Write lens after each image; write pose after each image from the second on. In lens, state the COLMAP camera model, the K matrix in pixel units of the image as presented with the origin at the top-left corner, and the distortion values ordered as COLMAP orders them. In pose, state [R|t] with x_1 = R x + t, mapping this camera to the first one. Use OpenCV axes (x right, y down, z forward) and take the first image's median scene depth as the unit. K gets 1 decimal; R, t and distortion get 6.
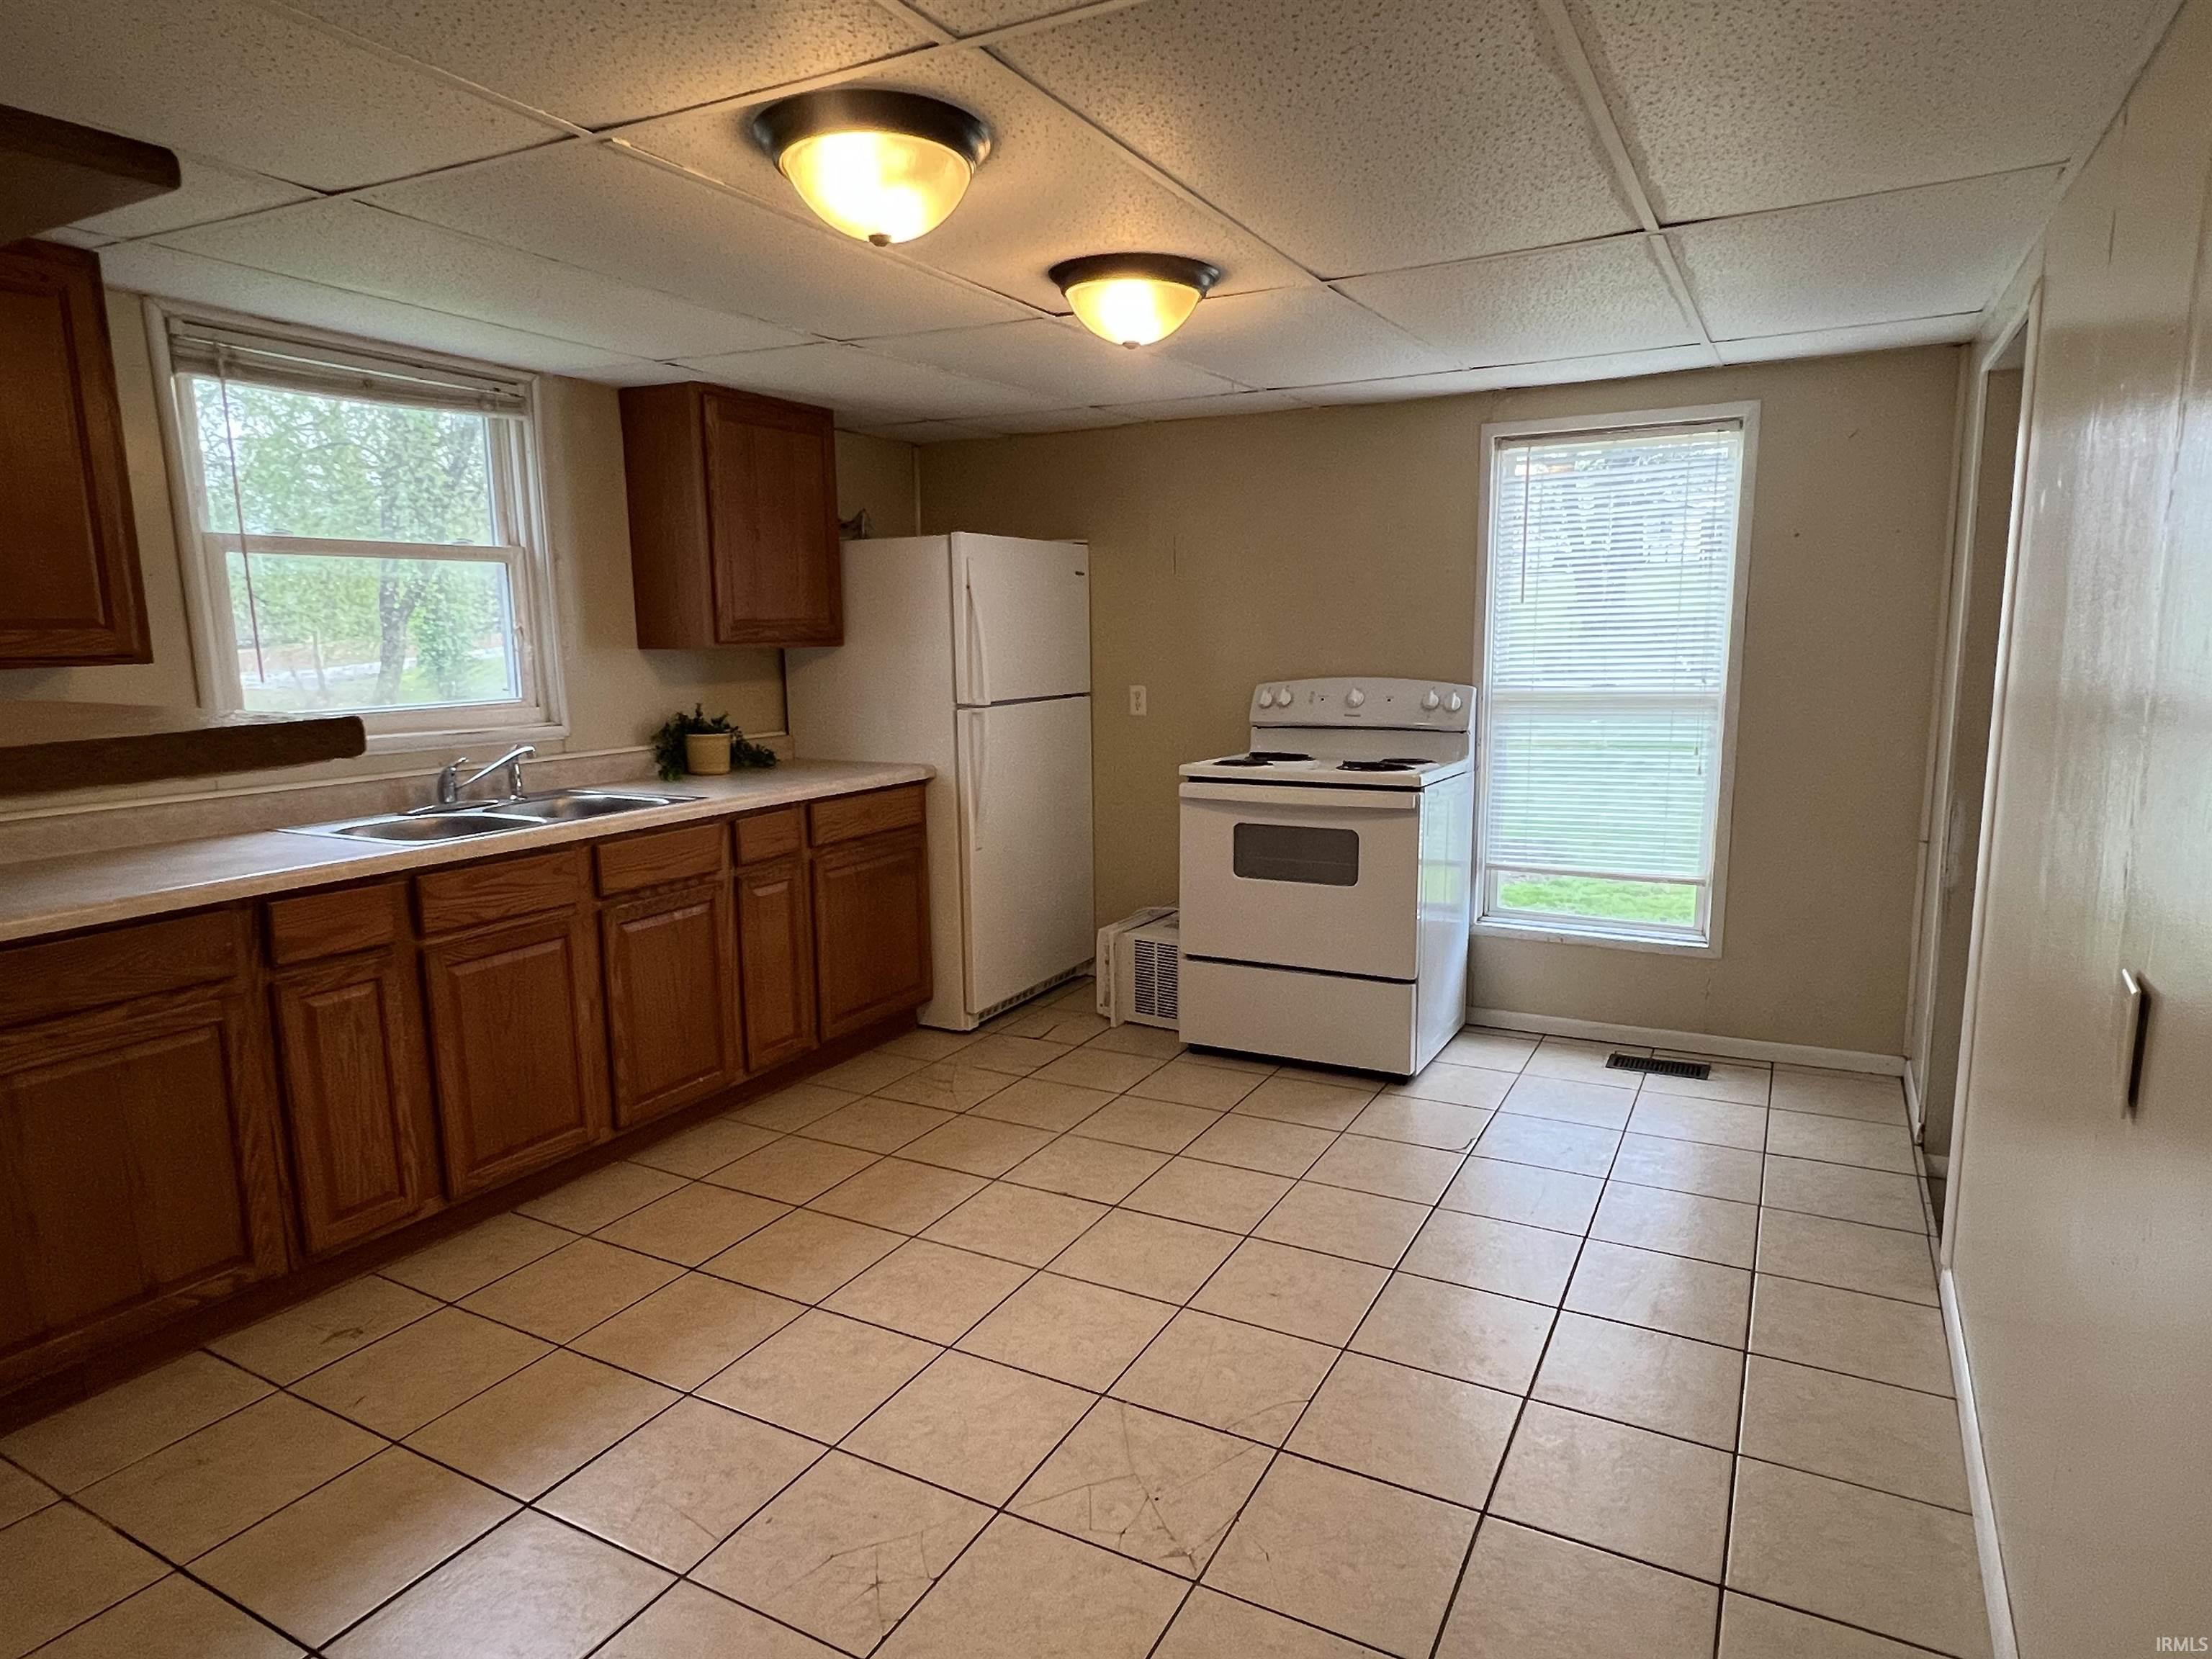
lens RADIAL K [[1291.2, 0, 1104.8], [0, 1291.2, 833.6], [0, 0, 1]] dist [0.002378, -0.000074]
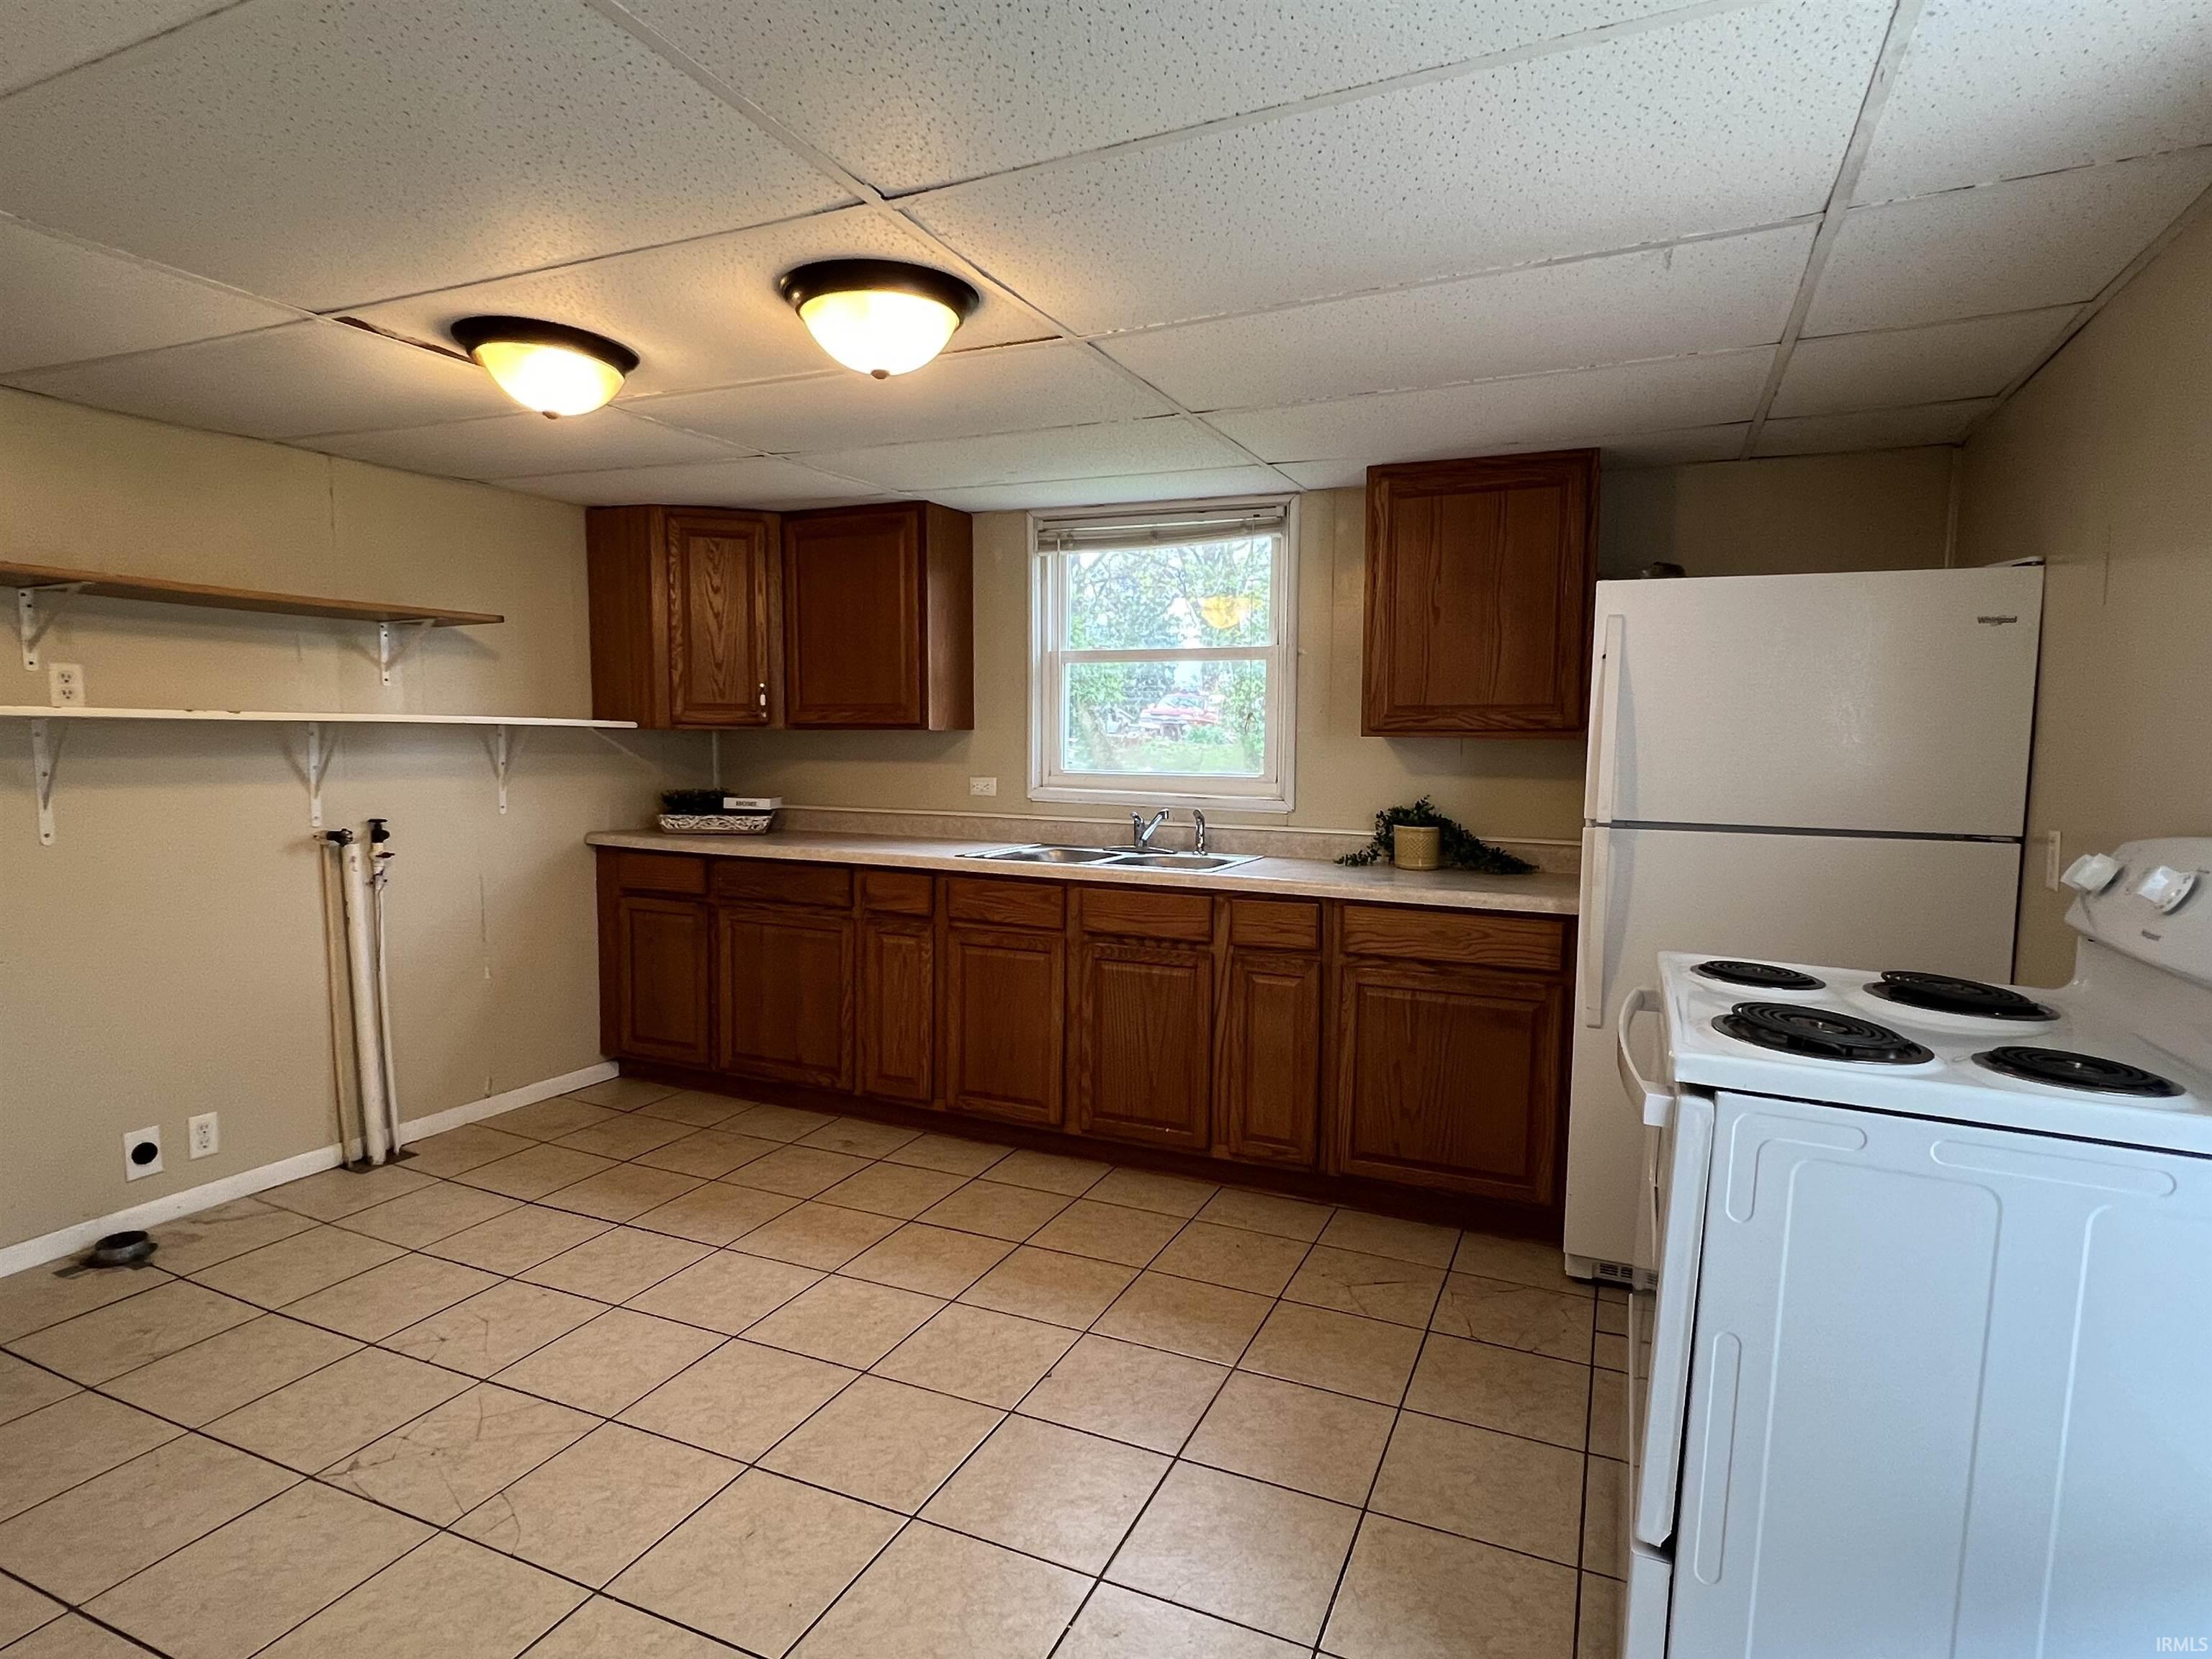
lens RADIAL K [[1173.6, 0, 1115.3], [0, 1173.6, 834.0], [0, 0, 1]] dist [0.002710, -0.000556]
pose [[0.083701, 0.092615, -0.992178, 0.693972], [-0.174670, 0.981620, 0.076895, -0.130285], [0.981063, 0.166867, 0.098339, 0.914280]]
